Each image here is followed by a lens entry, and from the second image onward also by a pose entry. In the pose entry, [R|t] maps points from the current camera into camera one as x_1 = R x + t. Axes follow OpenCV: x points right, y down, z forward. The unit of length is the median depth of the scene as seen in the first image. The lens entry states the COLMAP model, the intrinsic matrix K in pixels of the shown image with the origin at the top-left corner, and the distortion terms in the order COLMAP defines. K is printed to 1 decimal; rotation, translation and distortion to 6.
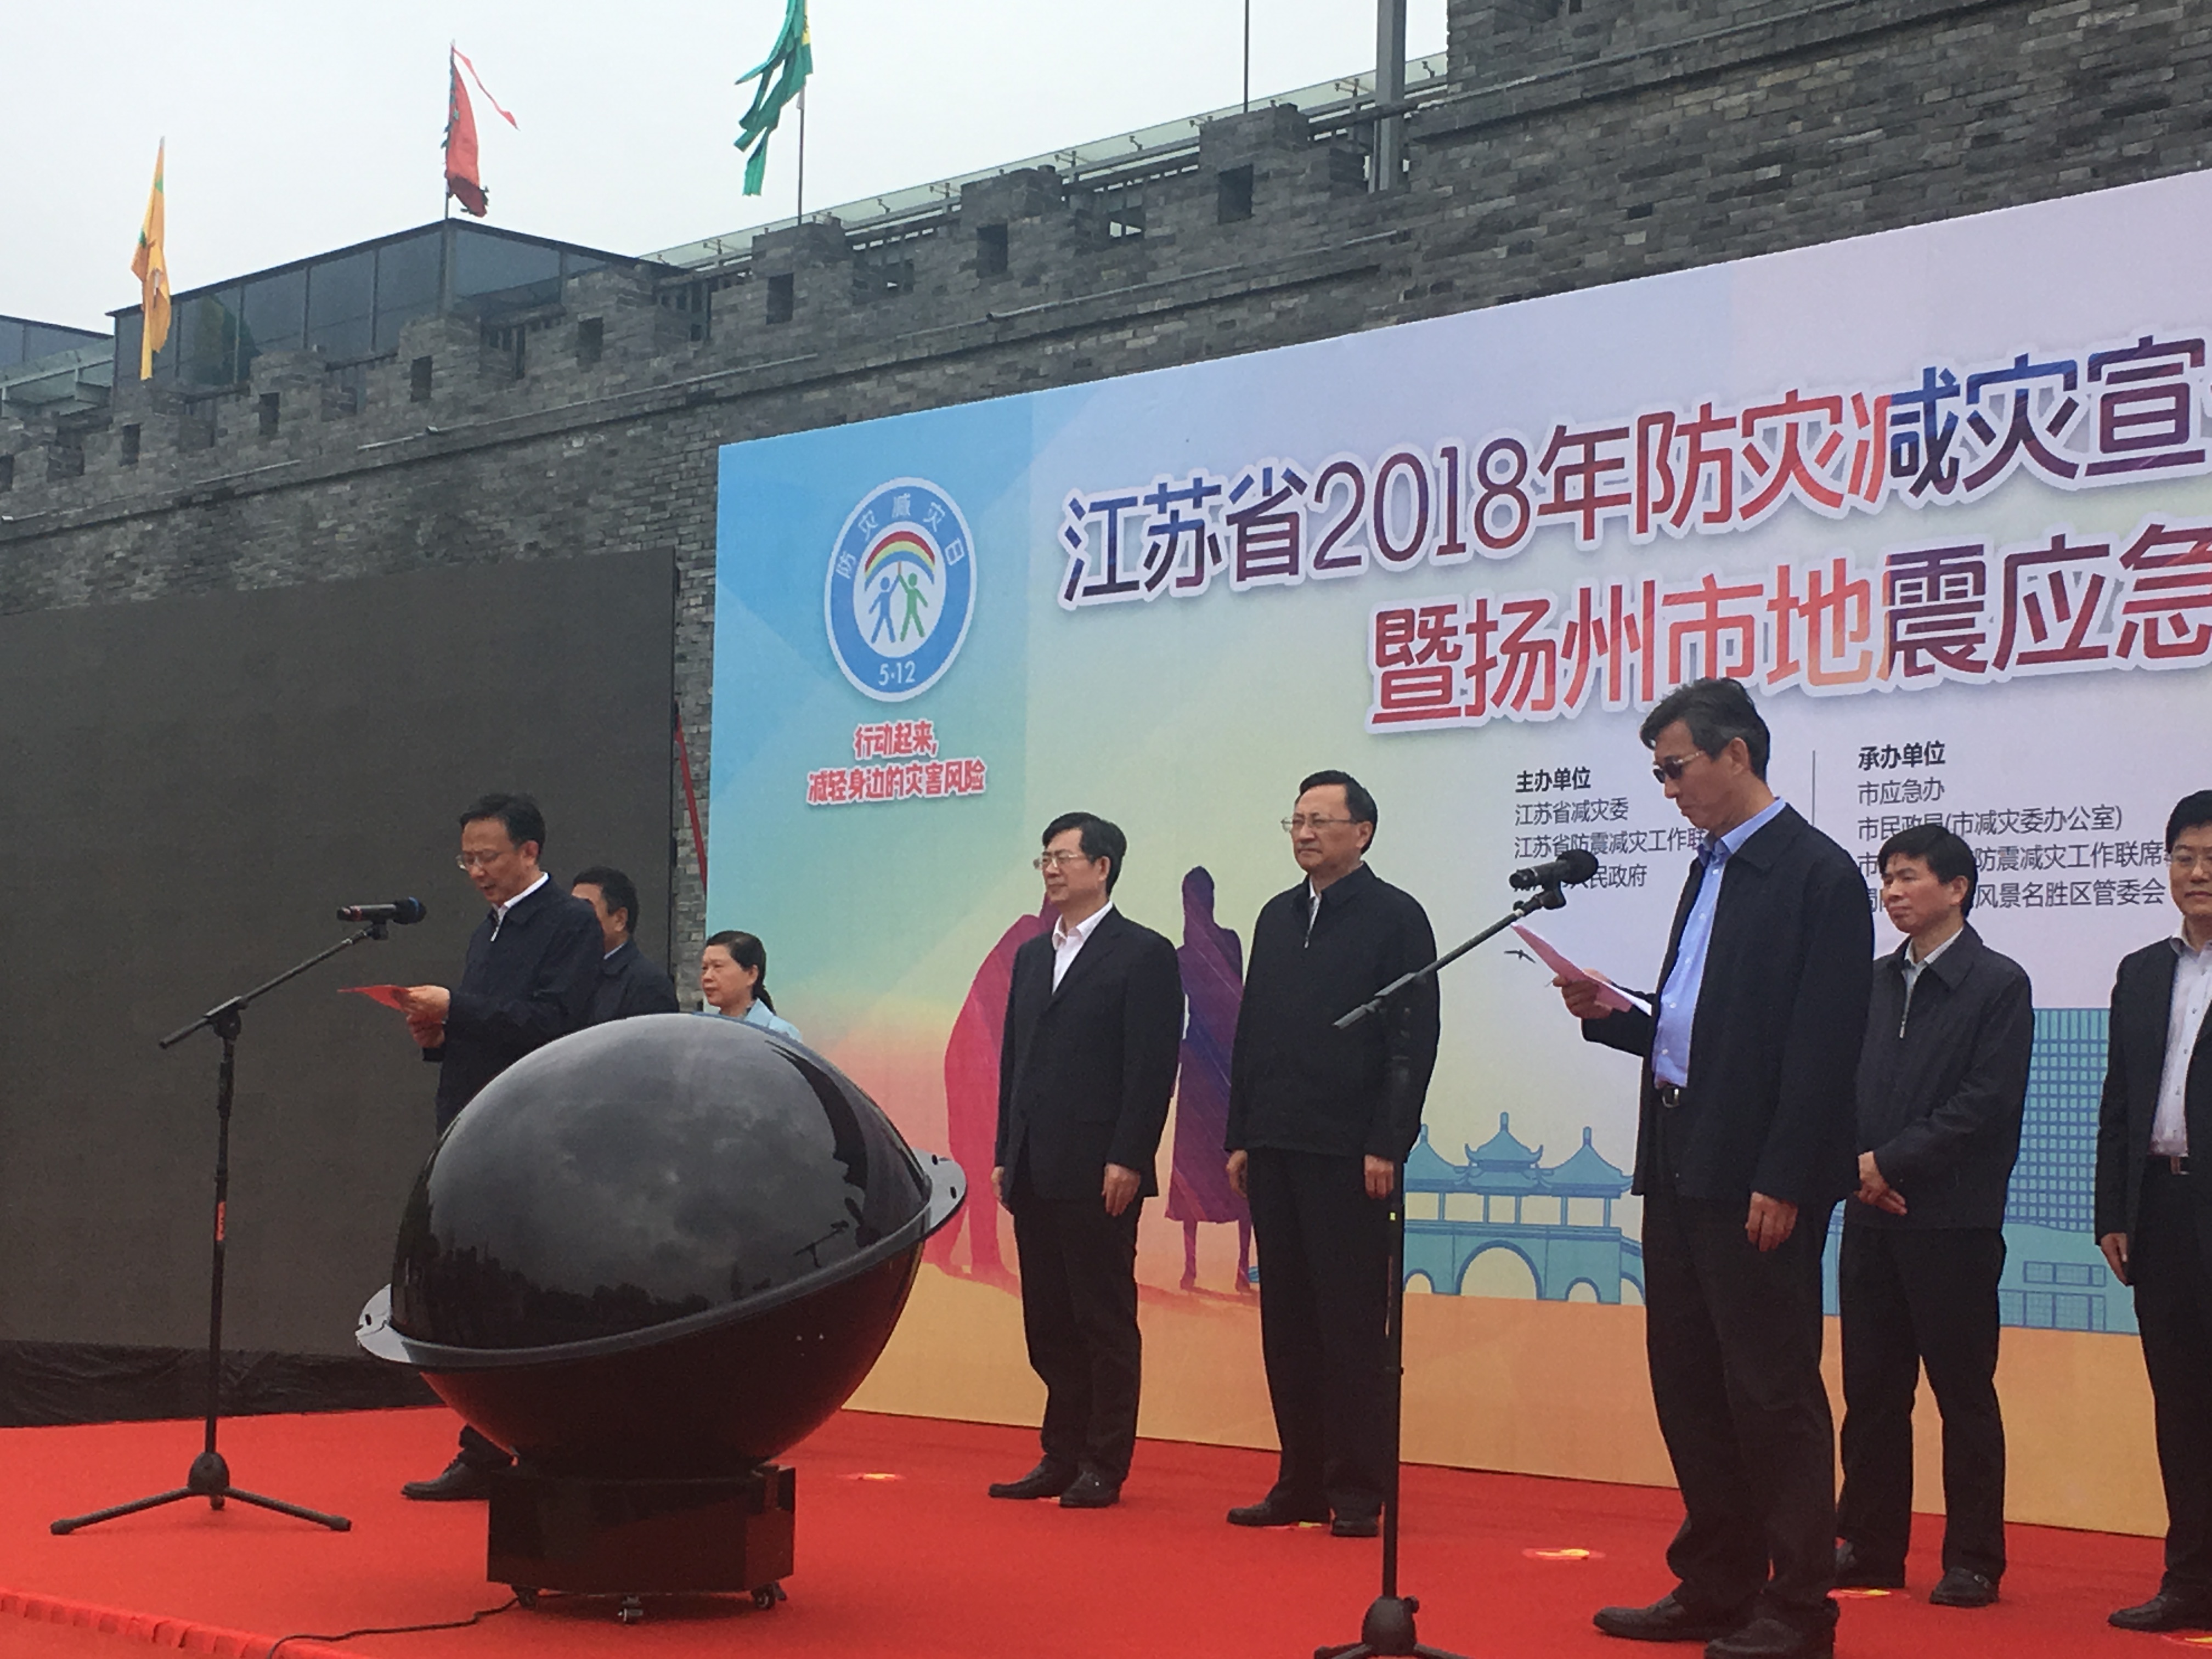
lens RADIAL K [[3866.8, 0, 1092.7], [0, 3866.8, 856.3], [0, 0, 1]] dist [0.025582, 0.319406]
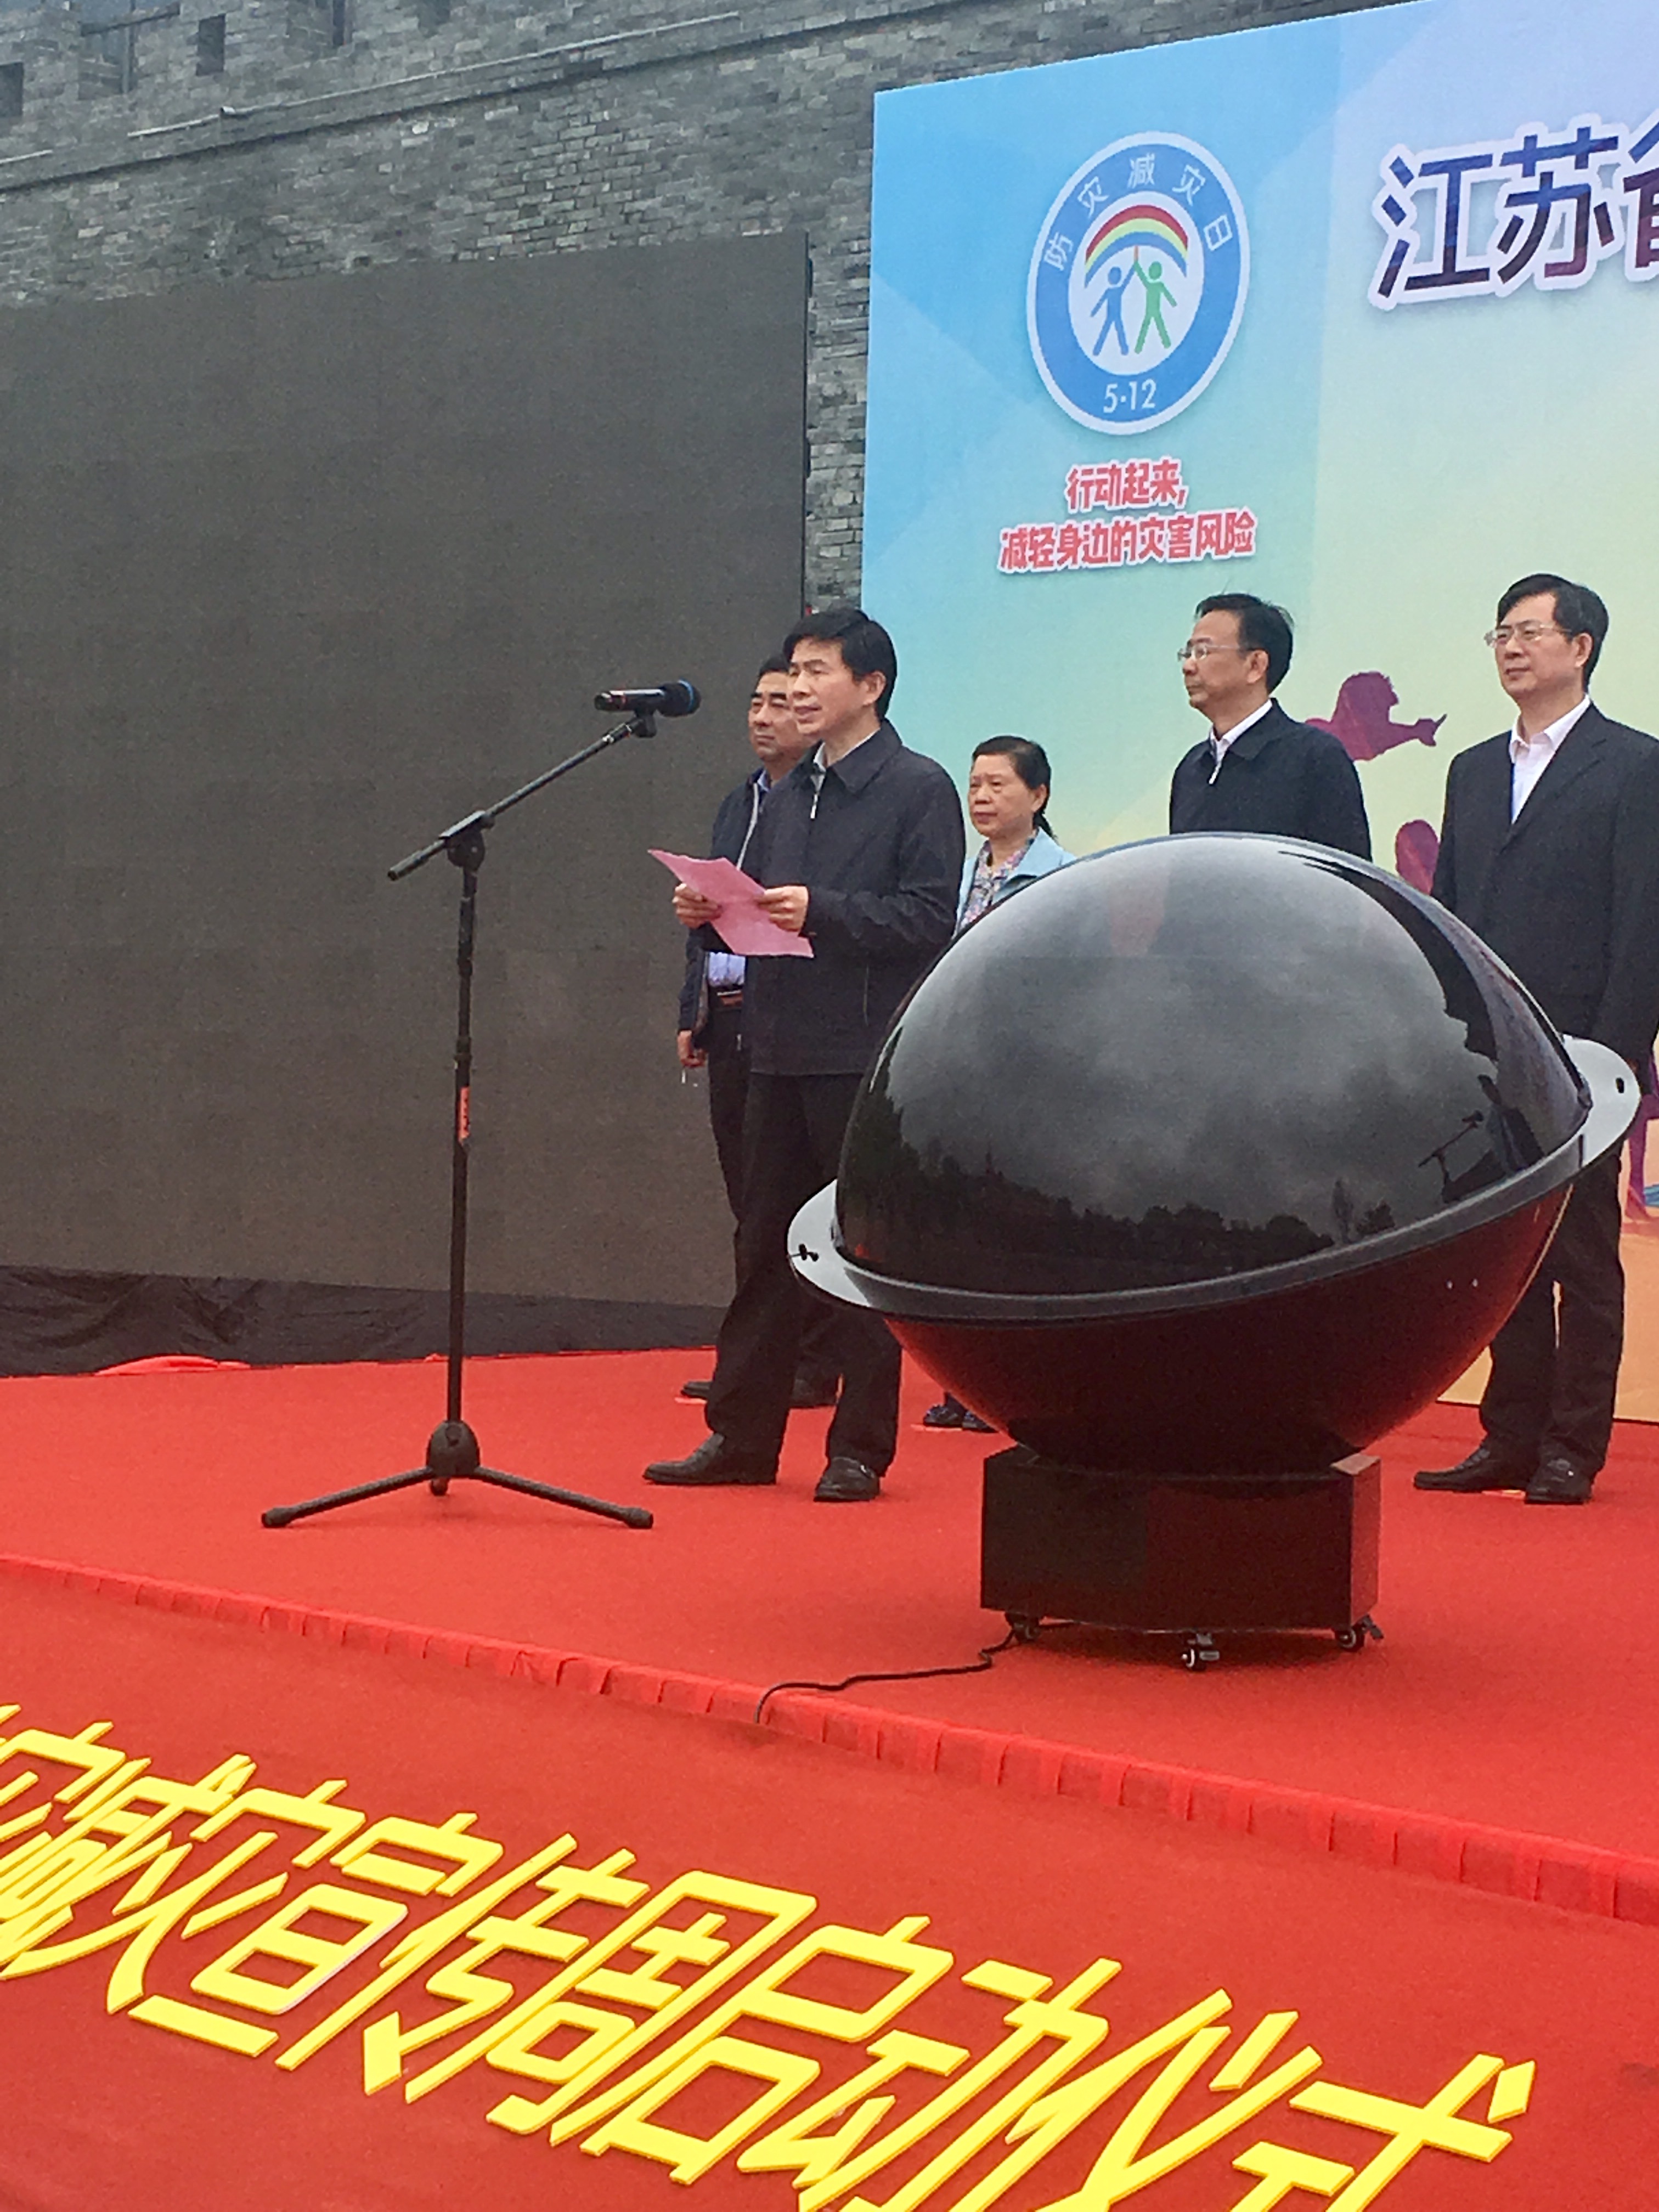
lens RADIAL K [[4673.7, 0, 829.5], [0, 4673.7, 1106.0], [0, 0, 1]] dist [0.072112, 0.100093]
pose [[0.999969, 0.006579, -0.004364, -0.102904], [-0.006150, 0.995749, 0.091902, 0.006900], [0.004950, -0.091872, 0.995759, 0.074798]]
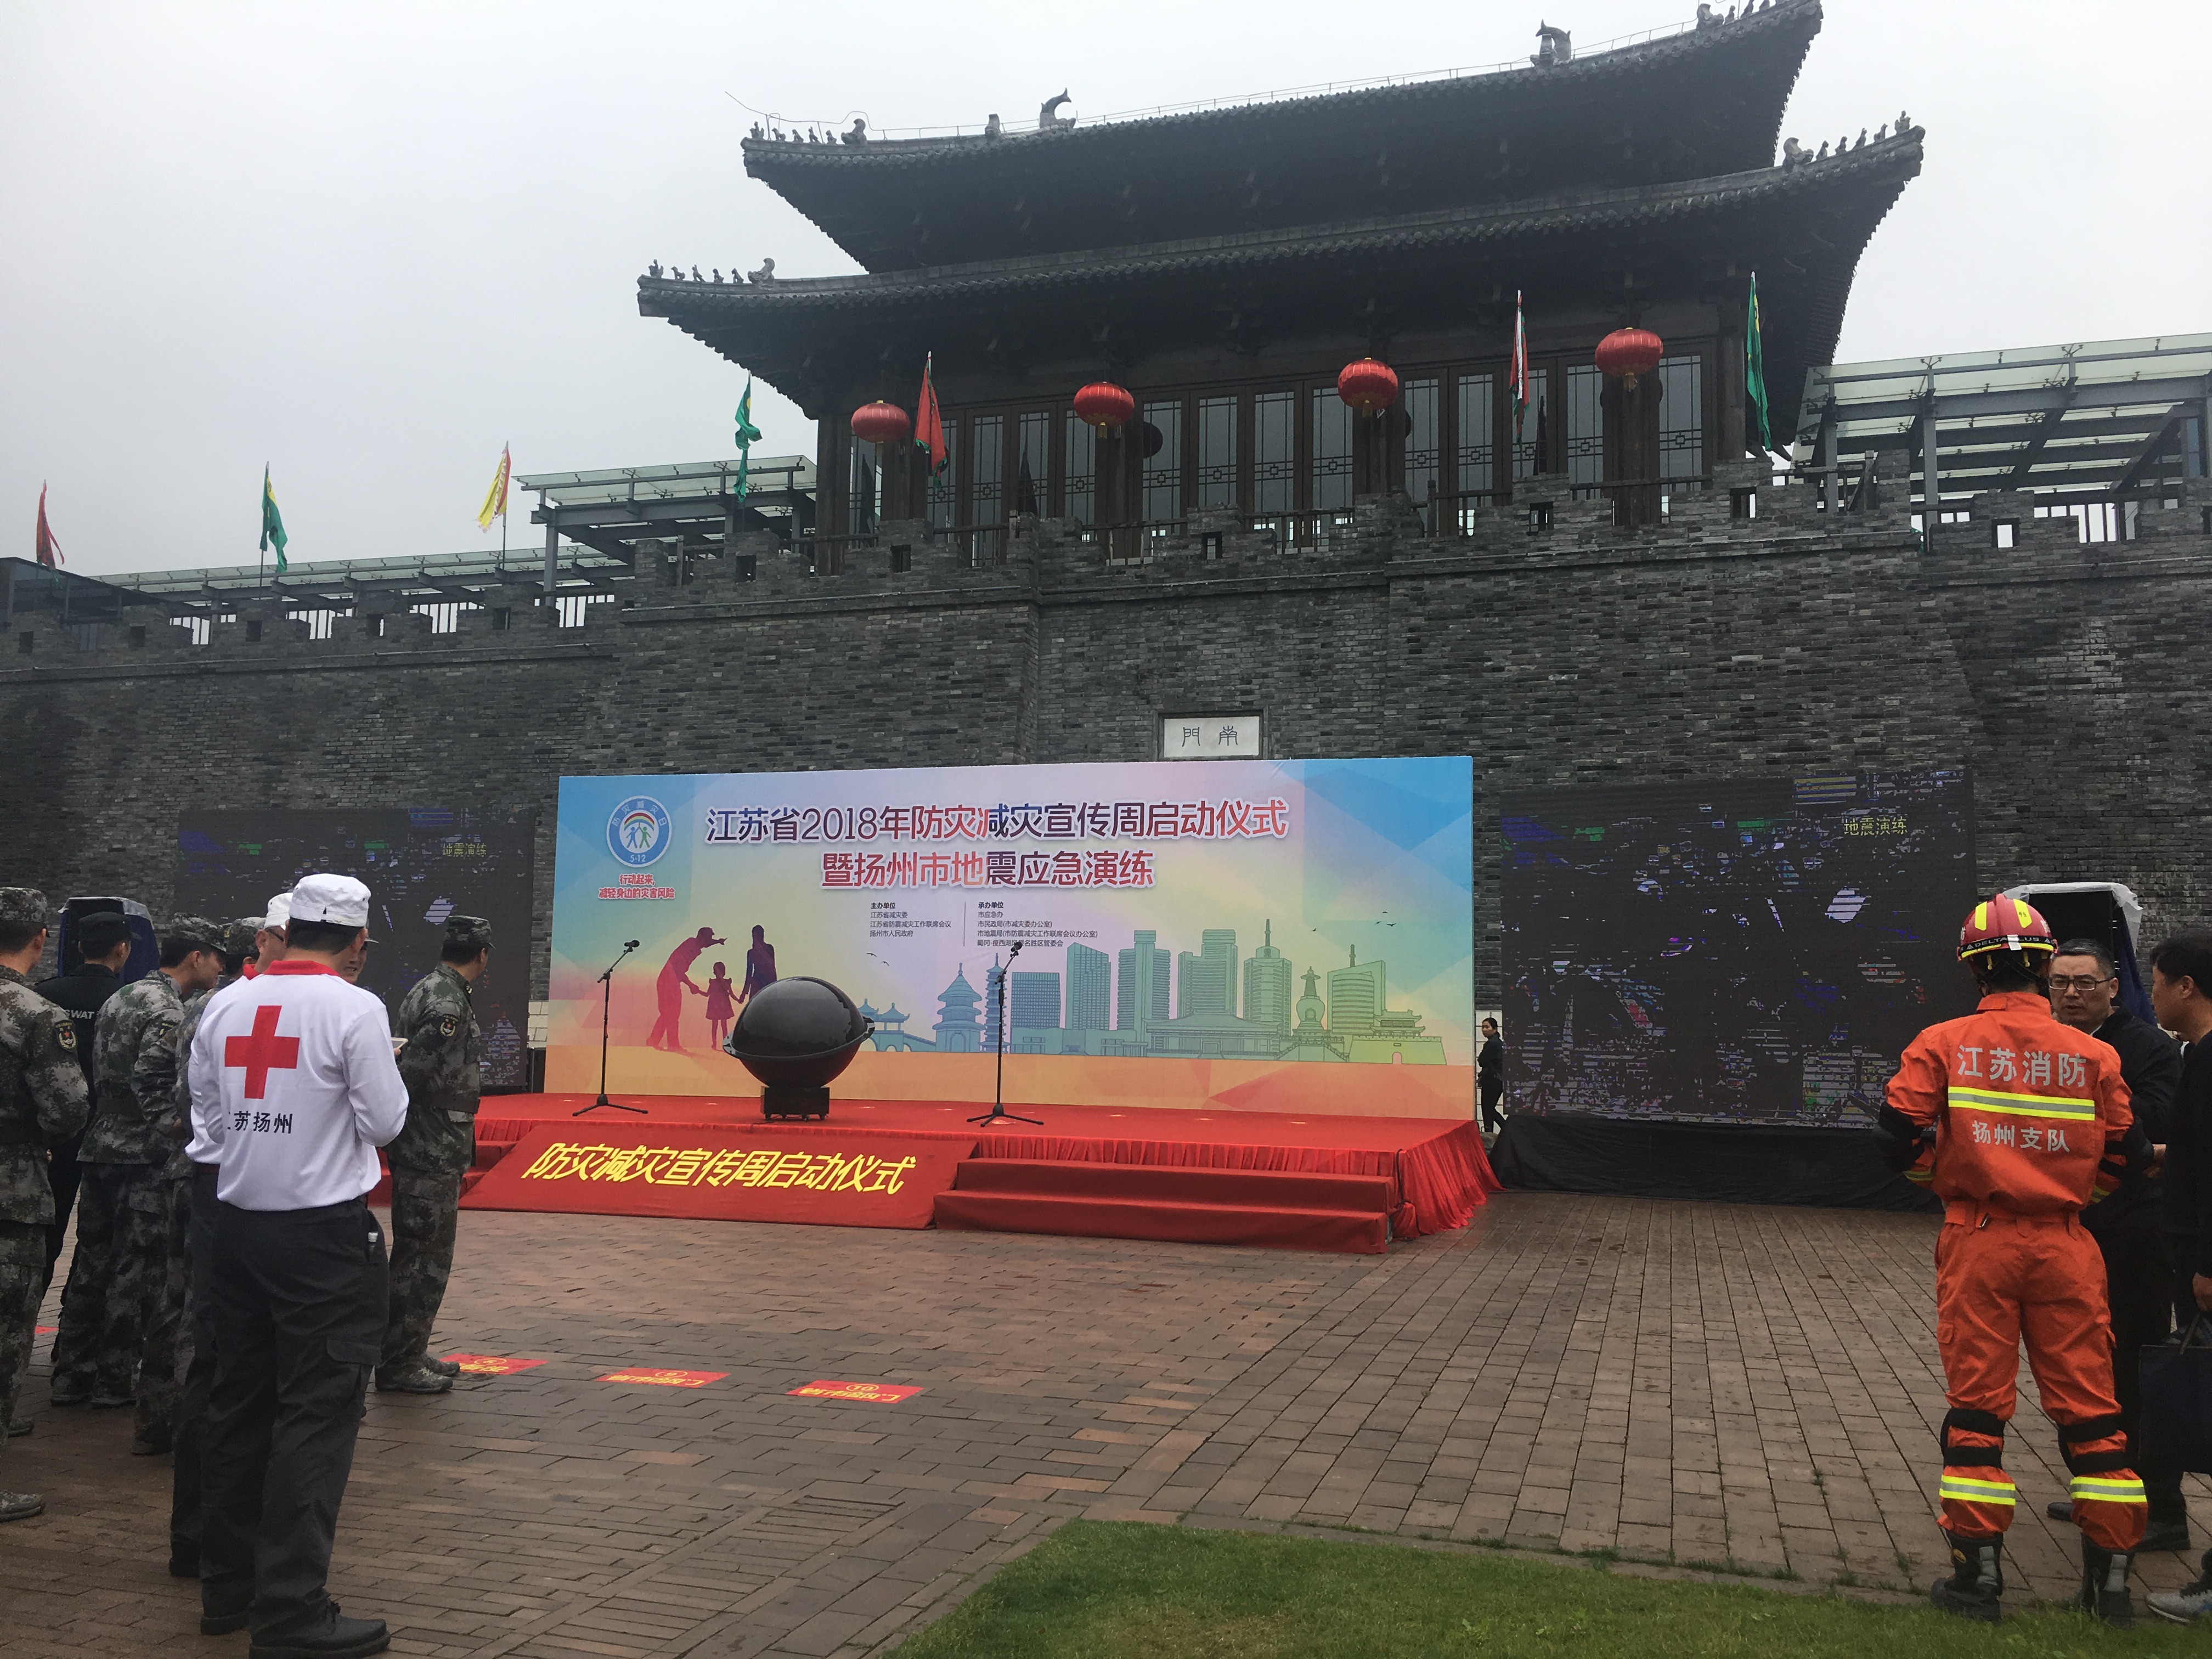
lens RADIAL K [[2039.2, 0, 1106.0], [0, 2039.2, 829.5], [0, 0, 1]] dist [0.163869, -0.313004]
pose [[0.867602, 0.042494, 0.495440, -0.537754], [-0.036058, 0.999095, -0.022548, -0.046020], [-0.495949, 0.001698, 0.868350, -0.622238]]
